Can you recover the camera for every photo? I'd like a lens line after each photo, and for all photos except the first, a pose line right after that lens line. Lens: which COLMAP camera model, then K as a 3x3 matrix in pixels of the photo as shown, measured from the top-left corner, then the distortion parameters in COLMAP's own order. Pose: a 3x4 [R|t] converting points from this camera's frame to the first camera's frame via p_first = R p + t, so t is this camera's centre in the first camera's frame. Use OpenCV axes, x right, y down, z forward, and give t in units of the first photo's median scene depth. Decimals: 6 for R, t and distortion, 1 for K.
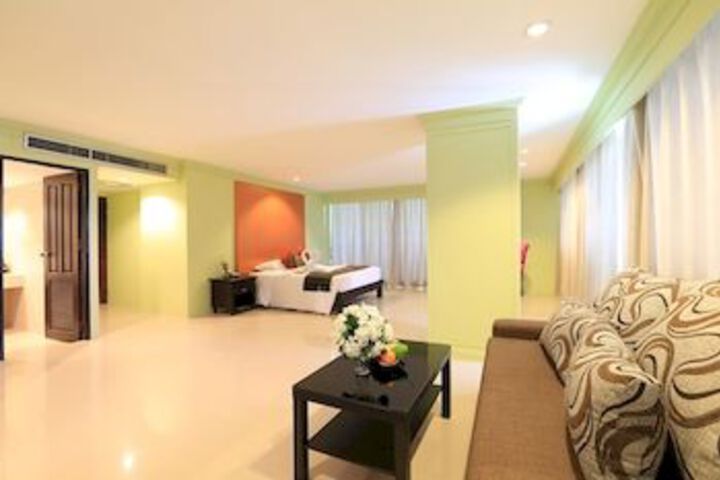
lens RADIAL K [[335.3, 0, 358.8], [0, 335.3, 242.3], [0, 0, 1]] dist [-0.017679, 0.002622]
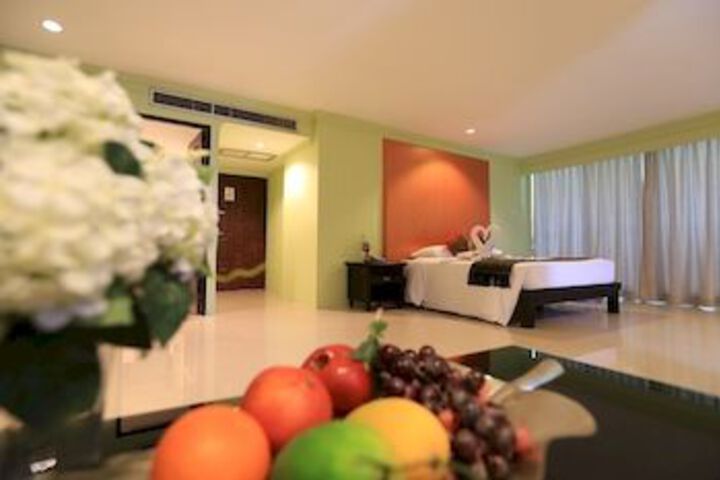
lens RADIAL K [[375.3, 0, 358.8], [0, 375.3, 238.3], [0, 0, 1]] dist [-0.006281, 0.002986]
pose [[0.844524, -0.005228, -0.535492, 0.044113], [-0.015611, 0.999287, -0.034377, 0.078469], [0.535290, 0.037392, 0.843840, 0.258417]]
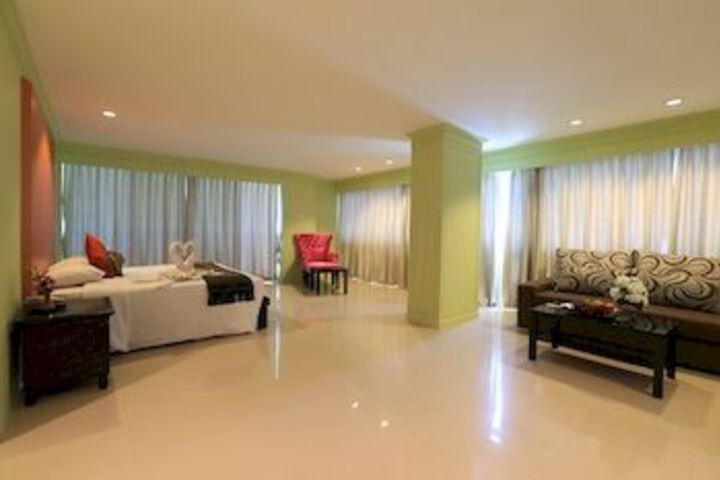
lens RADIAL K [[335.3, 0, 355.8], [0, 335.3, 237.3], [0, 0, 1]] dist [-0.017679, 0.002622]
pose [[0.417355, 0.004167, 0.908734, -0.602850], [-0.021124, 0.999764, 0.005117, 0.003787], [-0.908498, -0.021332, 0.417344, 0.467769]]
